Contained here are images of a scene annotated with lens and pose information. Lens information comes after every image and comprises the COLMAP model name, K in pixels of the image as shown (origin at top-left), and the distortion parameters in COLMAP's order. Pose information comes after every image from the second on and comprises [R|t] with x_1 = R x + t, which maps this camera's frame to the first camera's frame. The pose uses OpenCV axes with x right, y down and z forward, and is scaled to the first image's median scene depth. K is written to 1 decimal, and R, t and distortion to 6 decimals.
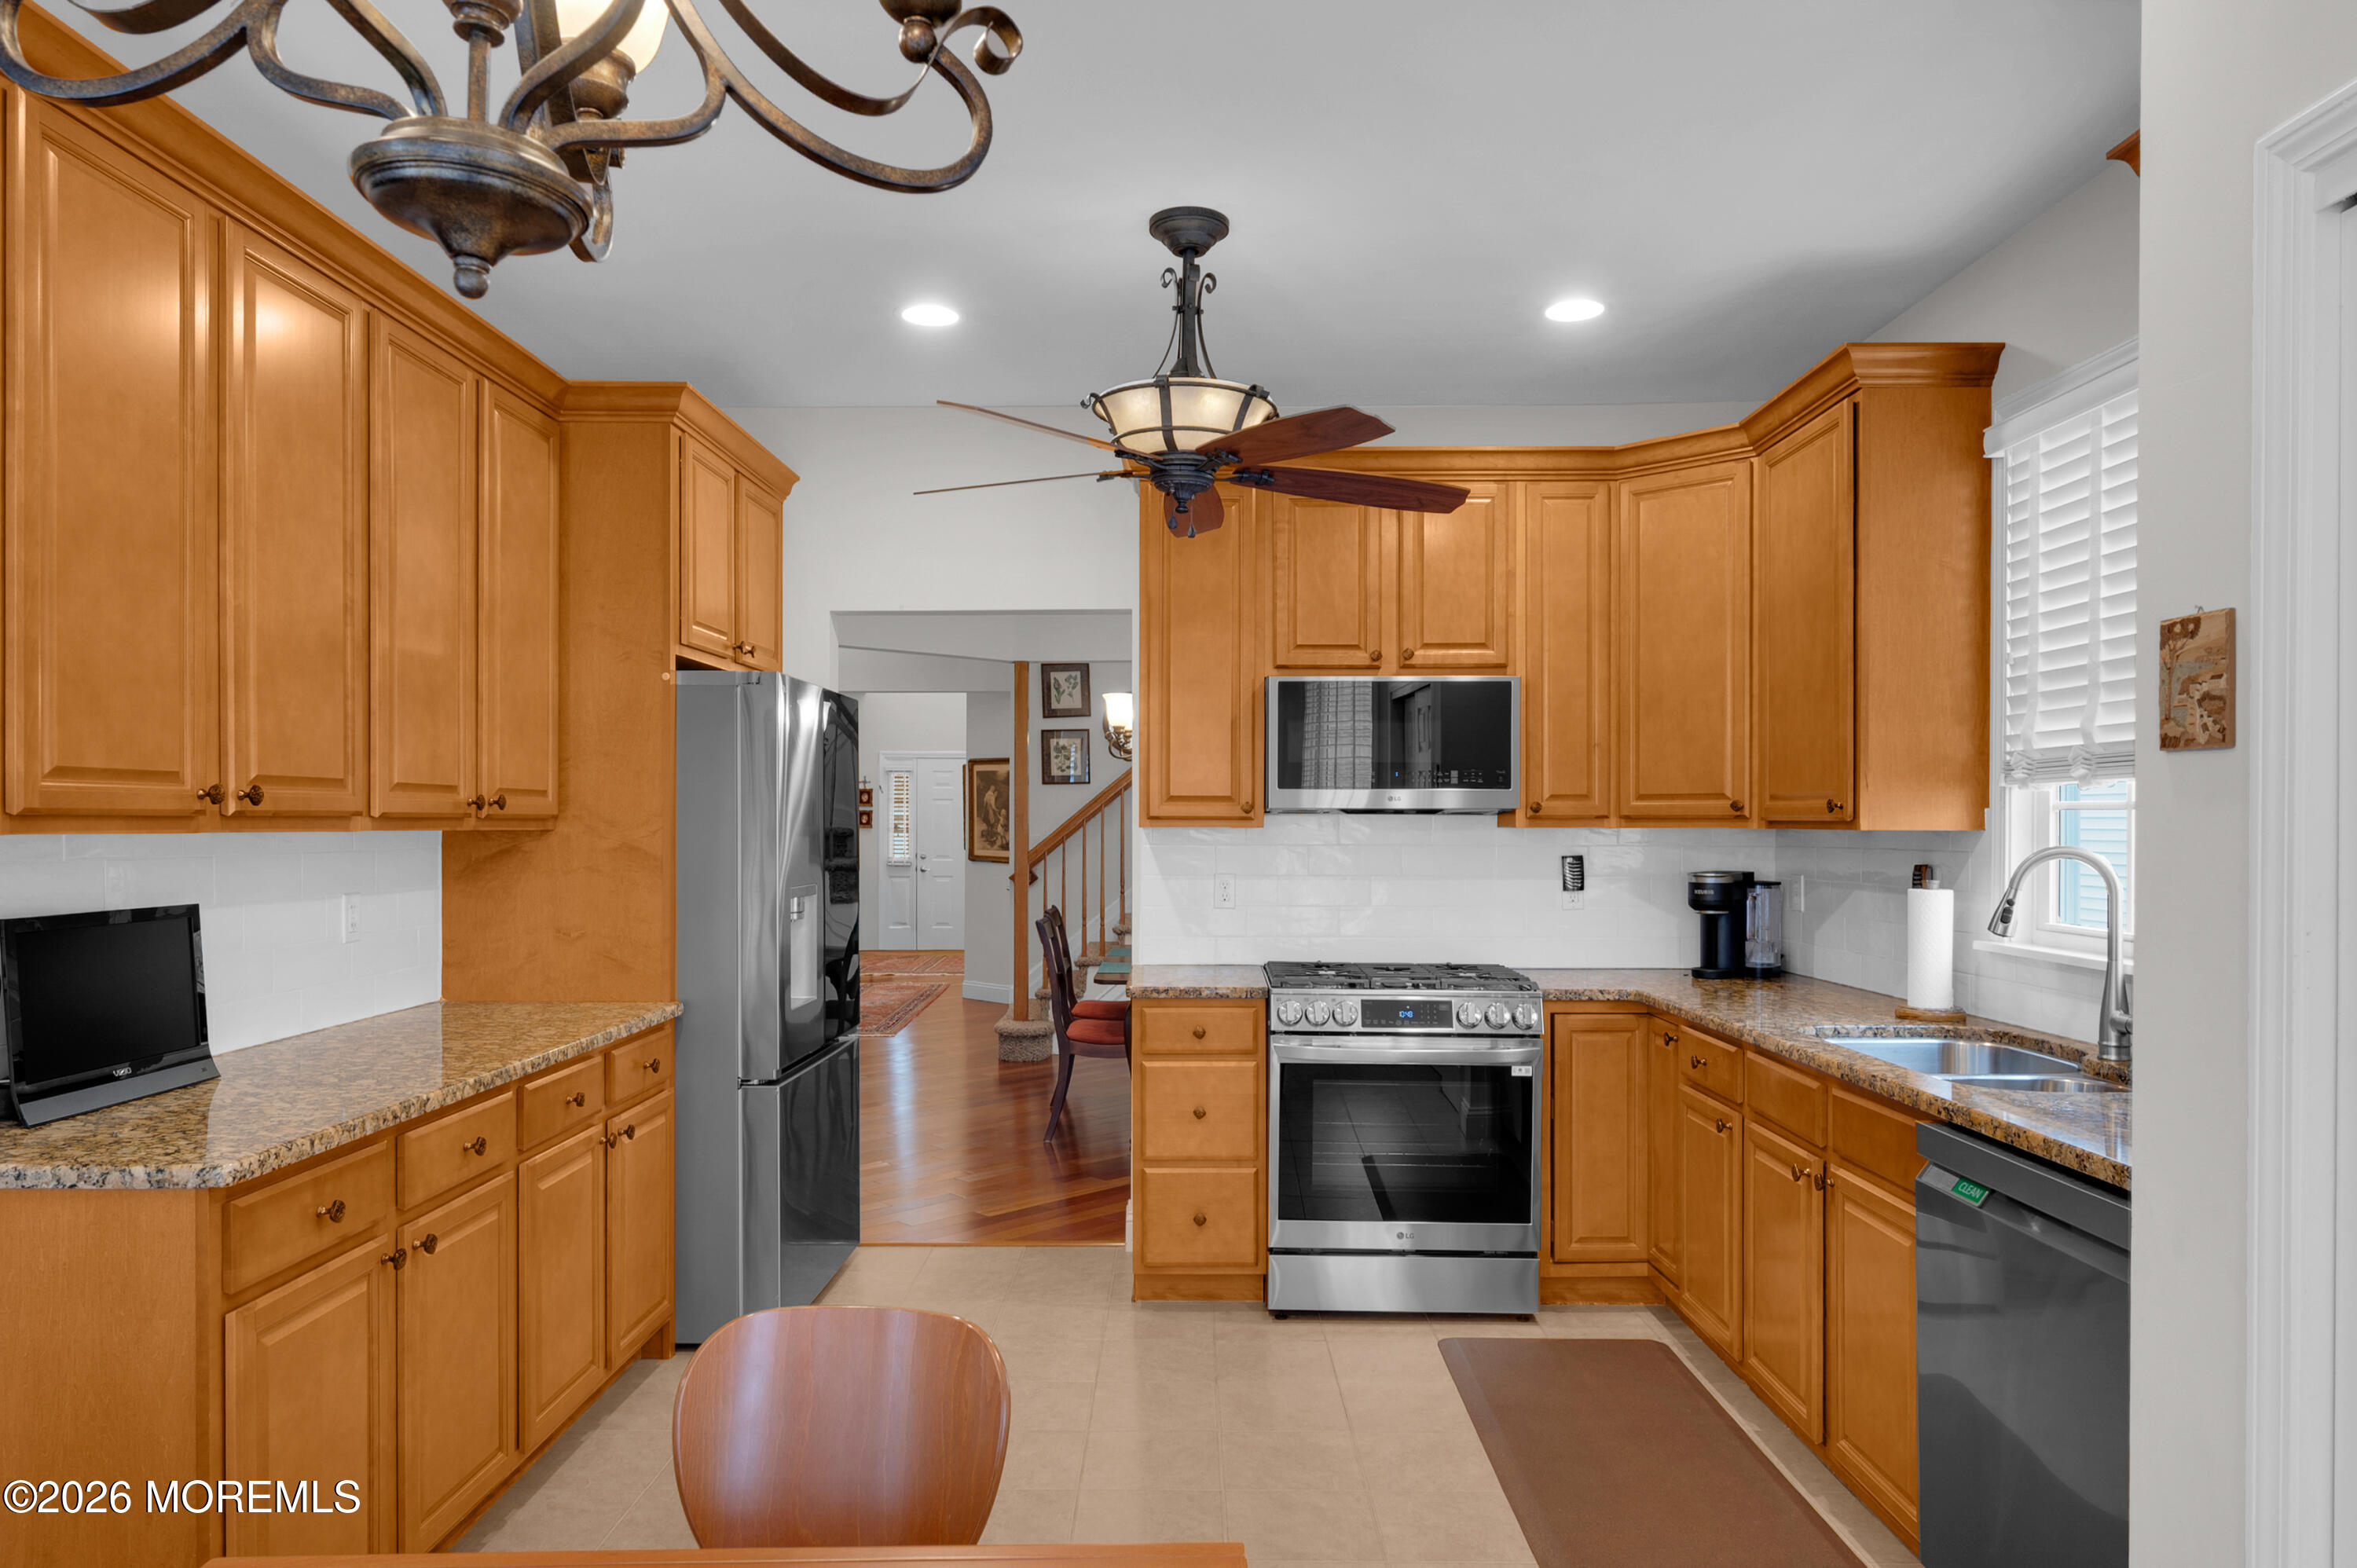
lens RADIAL K [[852.5, 0, 1179.6], [0, 852.5, 833.8], [0, 0, 1]] dist [-0.000367, -0.000233]
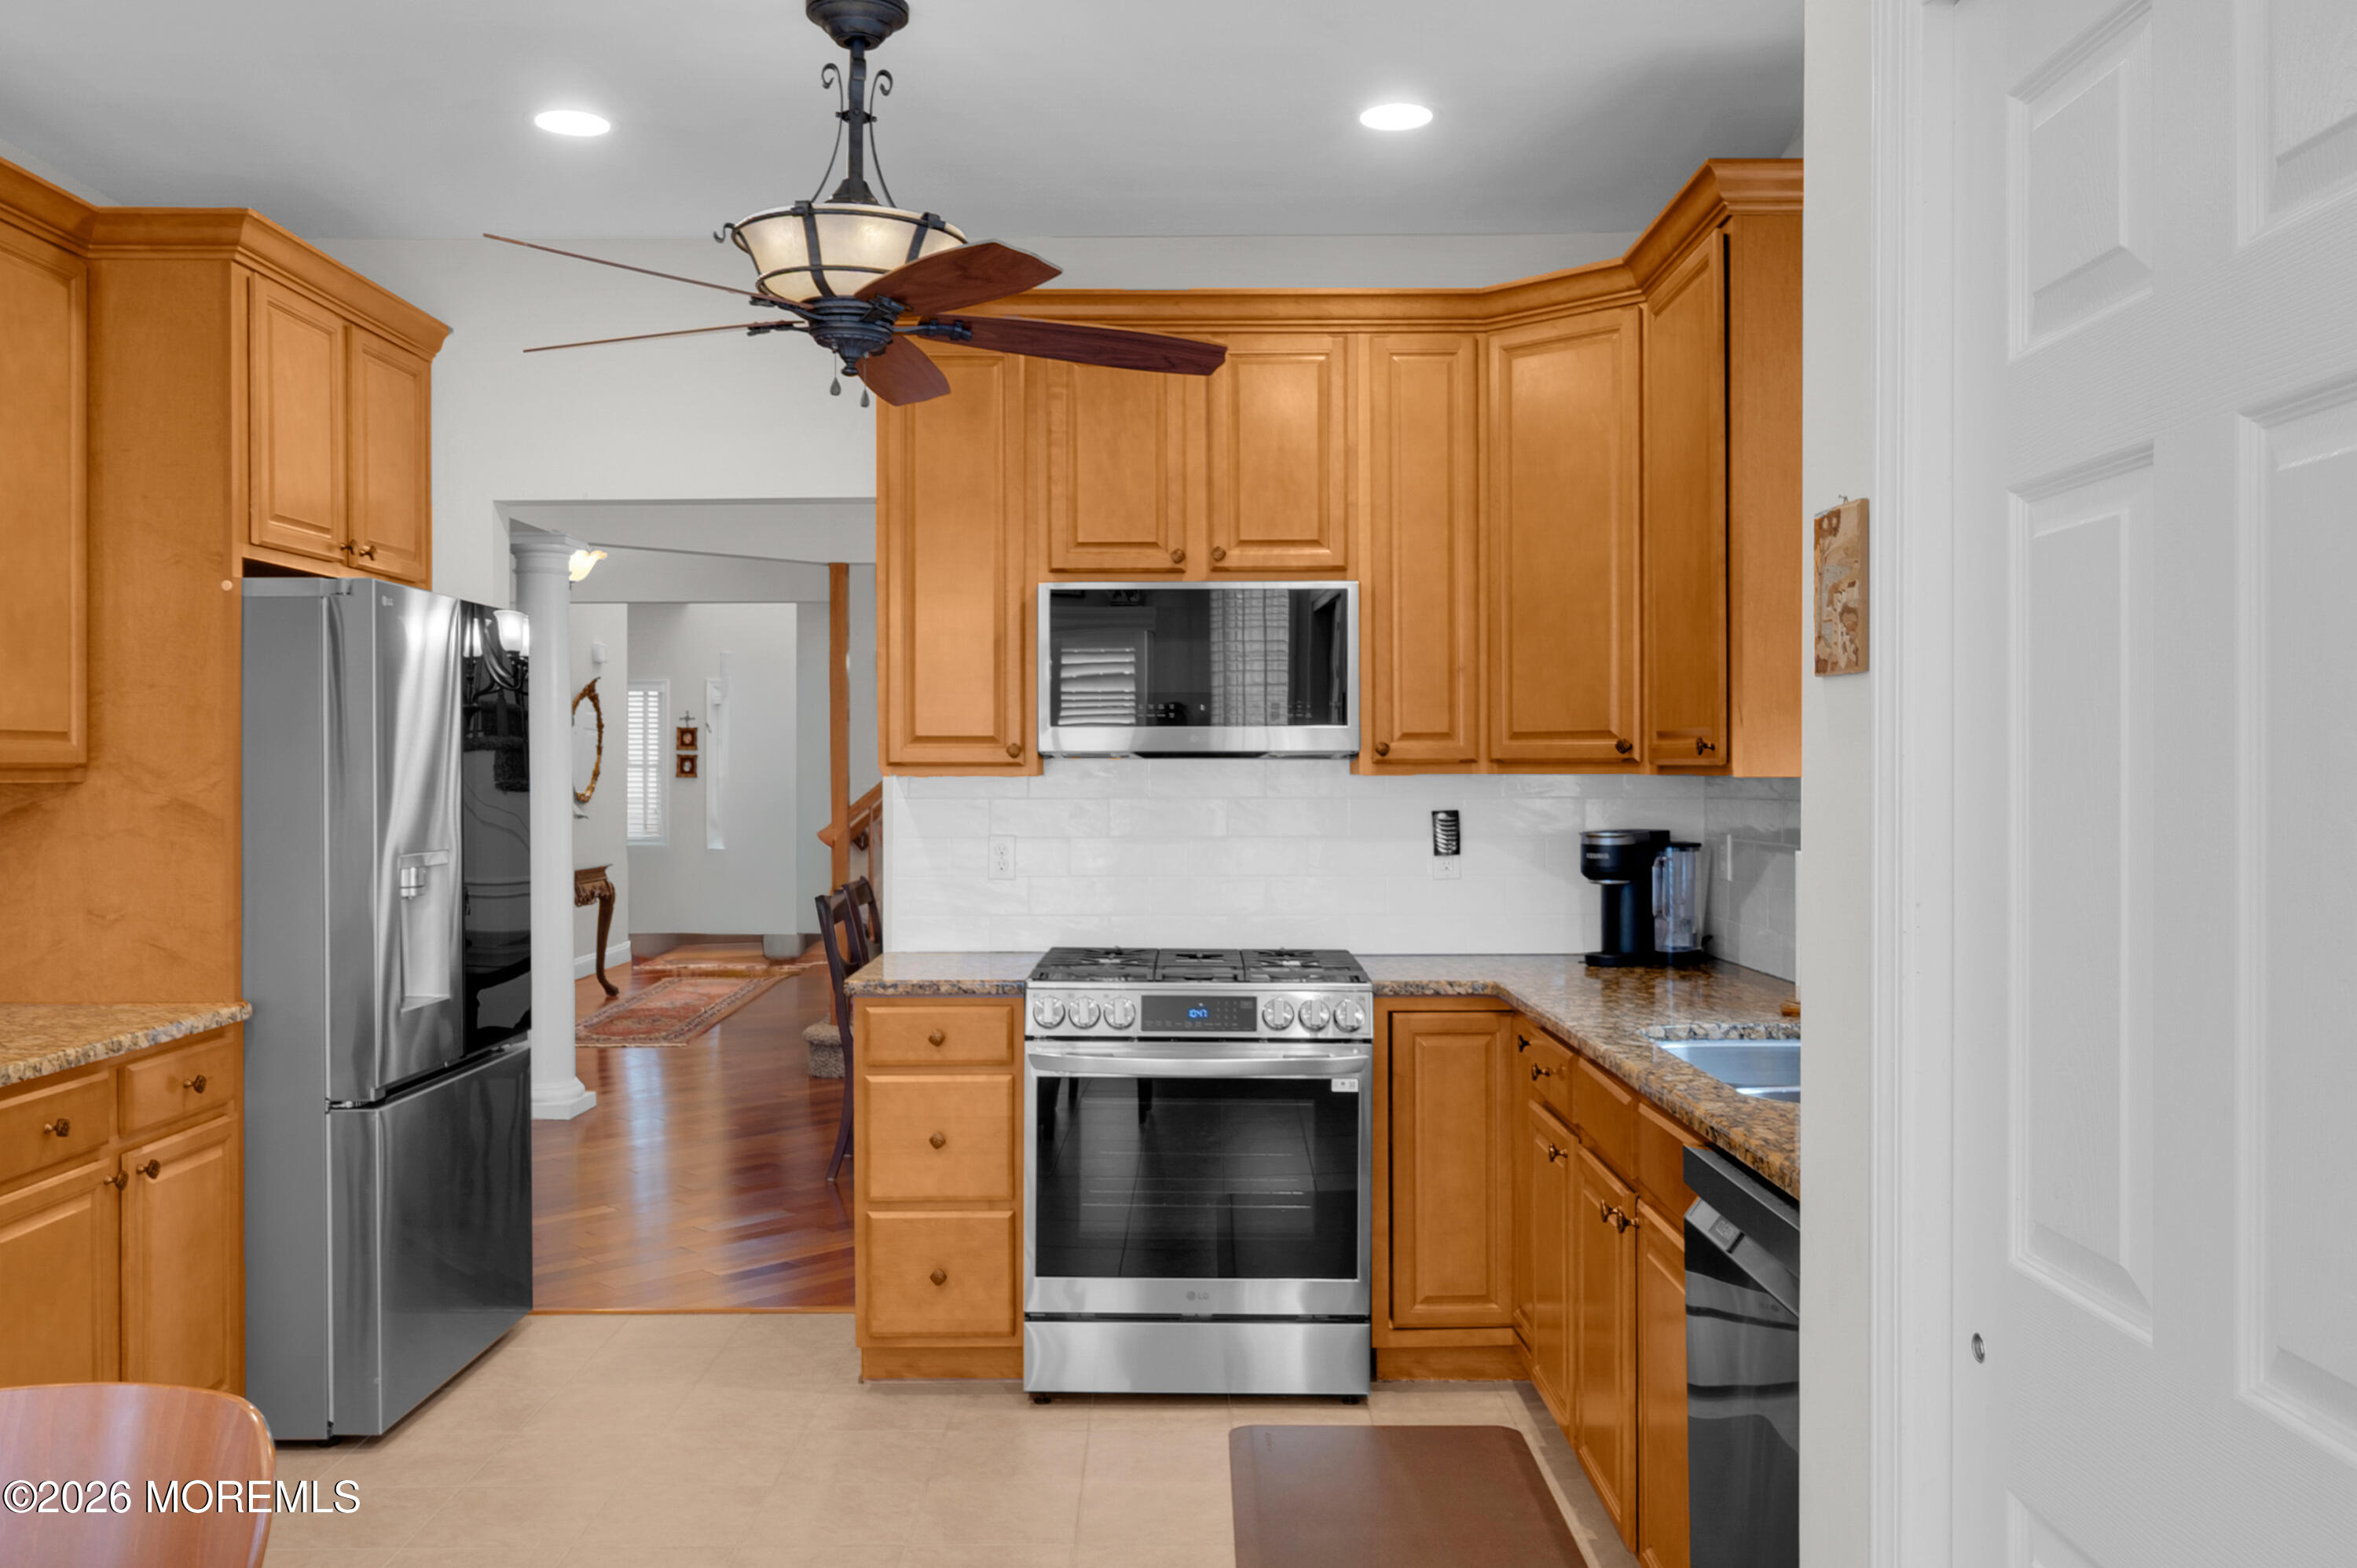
lens RADIAL K [[1100.2, 0, 1178.5], [0, 1100.2, 784.0], [0, 0, 1]] dist [-0.001505, 0.000085]
pose [[0.999965, -0.003640, 0.007473, 0.242669], [0.003638, 0.999993, 0.000183, 0.000265], [-0.007474, -0.000156, 0.999972, -0.011707]]
